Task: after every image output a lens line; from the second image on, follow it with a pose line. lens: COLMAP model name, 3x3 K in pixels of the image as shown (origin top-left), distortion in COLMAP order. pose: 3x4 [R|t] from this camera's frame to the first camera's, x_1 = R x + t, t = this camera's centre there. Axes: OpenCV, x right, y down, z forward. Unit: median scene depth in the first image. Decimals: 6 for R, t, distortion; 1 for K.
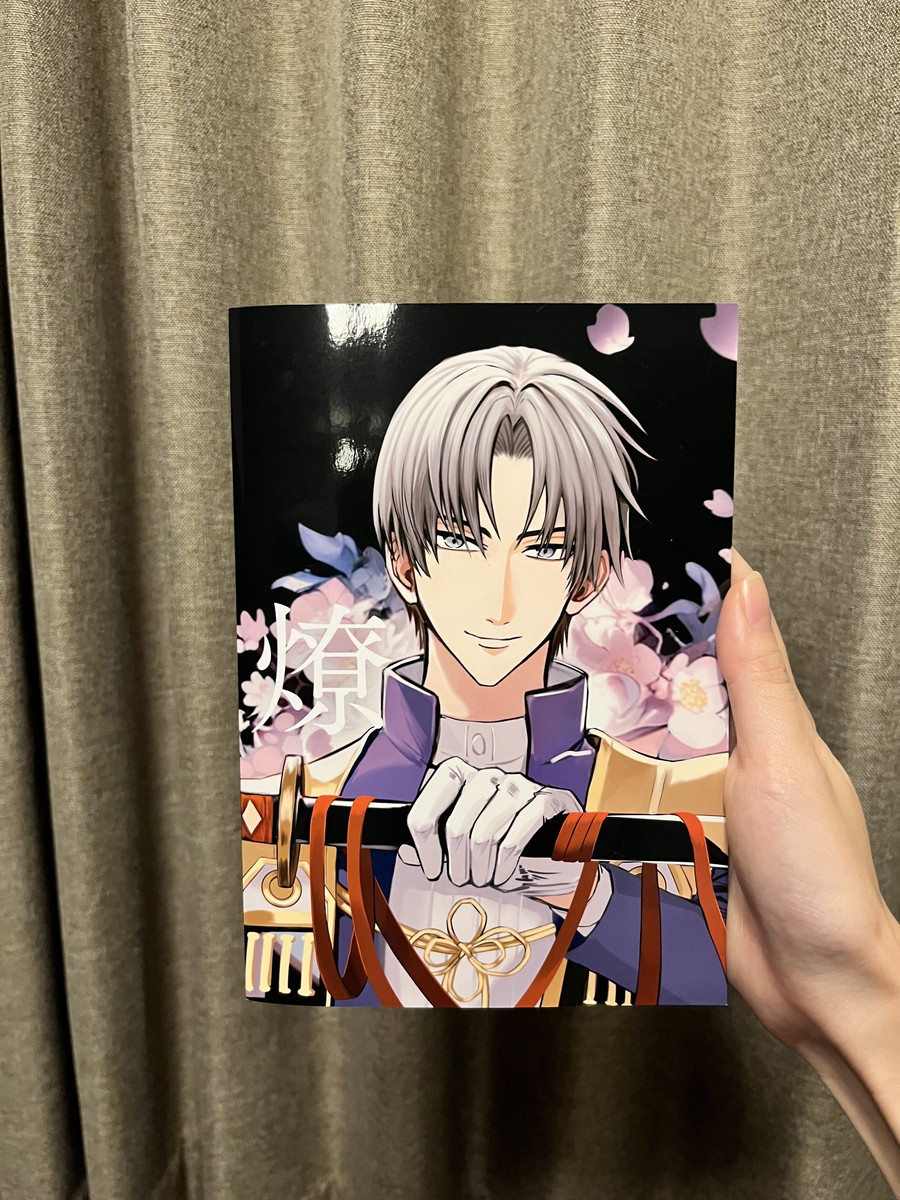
lens RADIAL K [[926.7, 0, 459.8], [0, 926.7, 597.2], [0, 0, 1]] dist [0.050802, -0.097891]
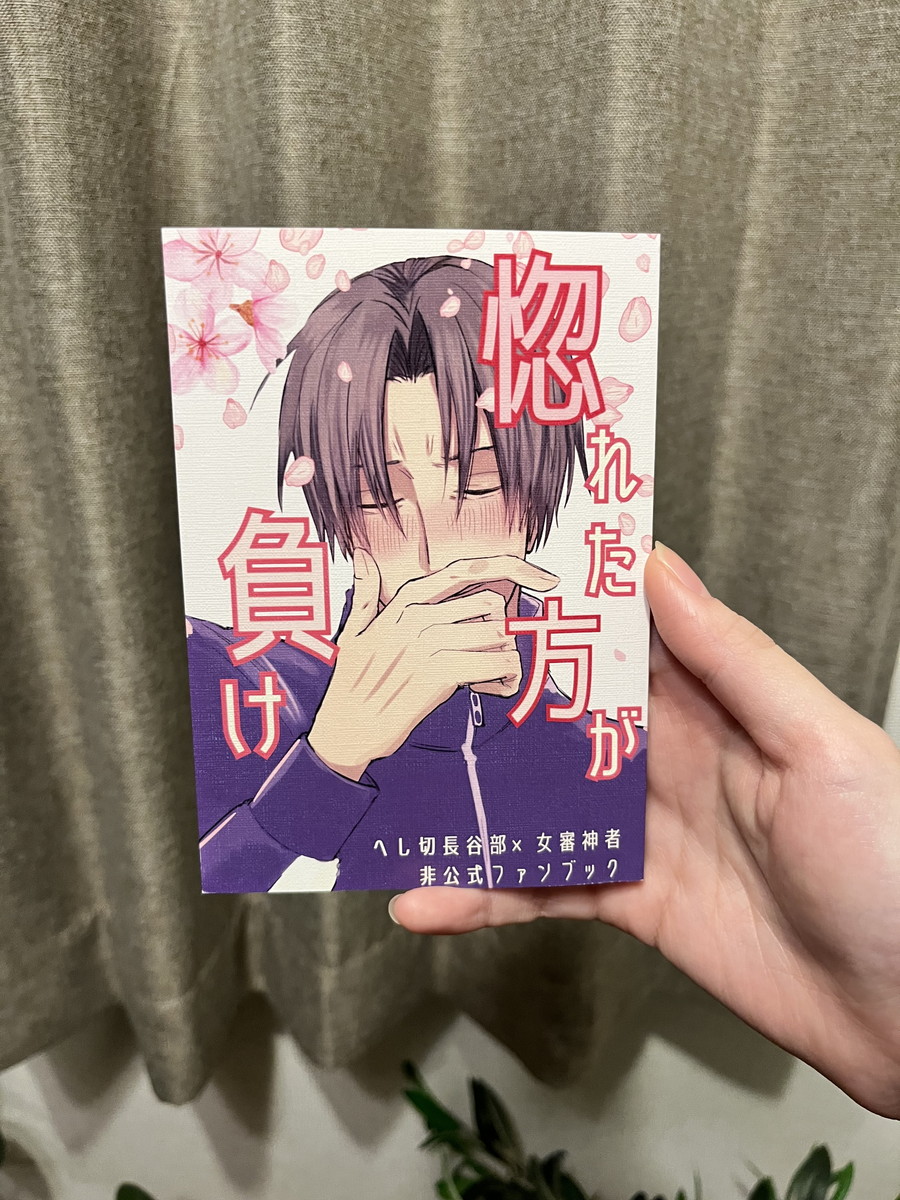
lens RADIAL K [[926.7, 0, 456.9], [0, 926.7, 594.7], [0, 0, 1]] dist [0.050802, -0.097891]
pose [[0.983028, -0.071966, 0.168751, 0.108807], [0.043963, 0.985454, 0.164159, 0.230980], [-0.178110, -0.153954, 0.971892, 0.096304]]
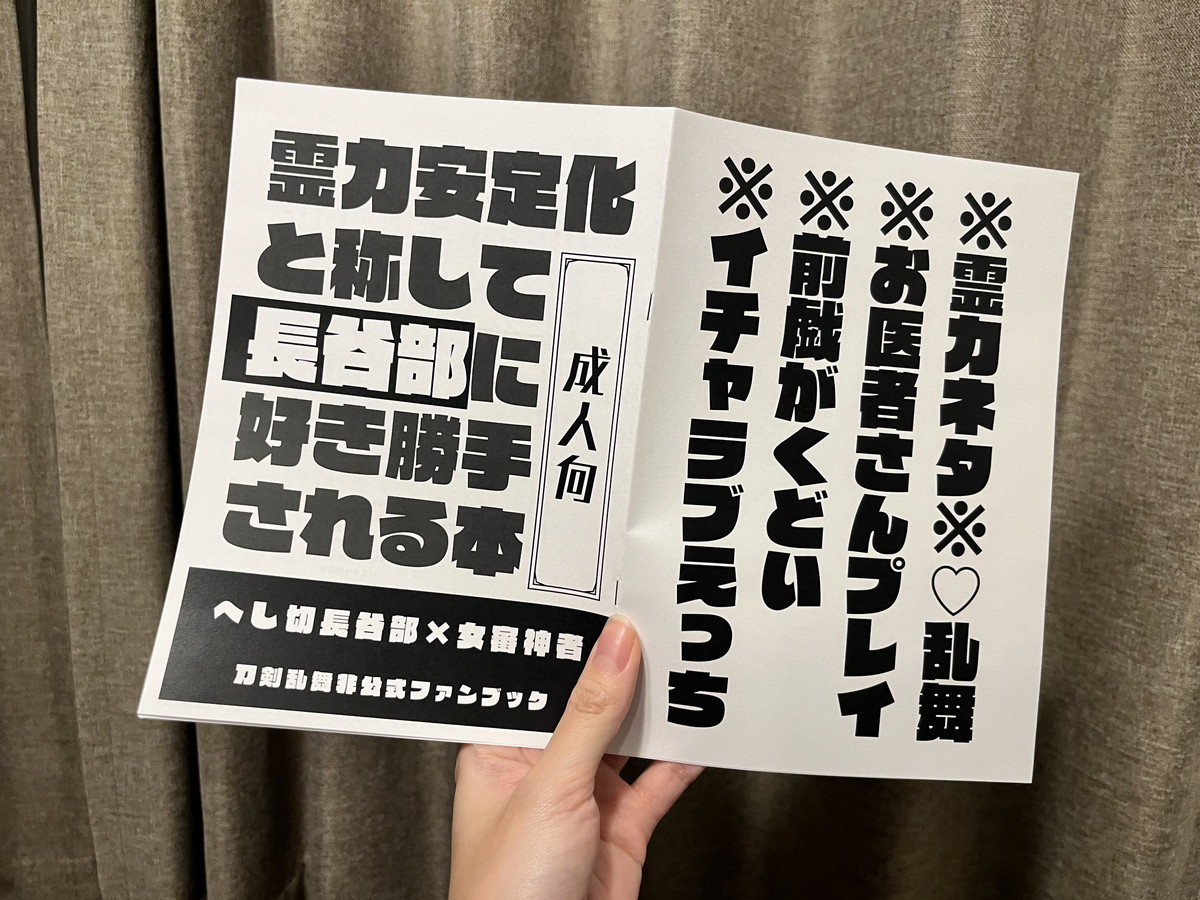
lens RADIAL K [[926.7, 0, 598.9], [0, 926.7, 447.3], [0, 0, 1]] dist [0.050802, -0.097891]
pose [[0.996927, 0.042512, -0.065797, 0.128188], [-0.042129, 0.999086, 0.007186, 0.111563], [0.066043, -0.004392, 0.997807, -0.067412]]
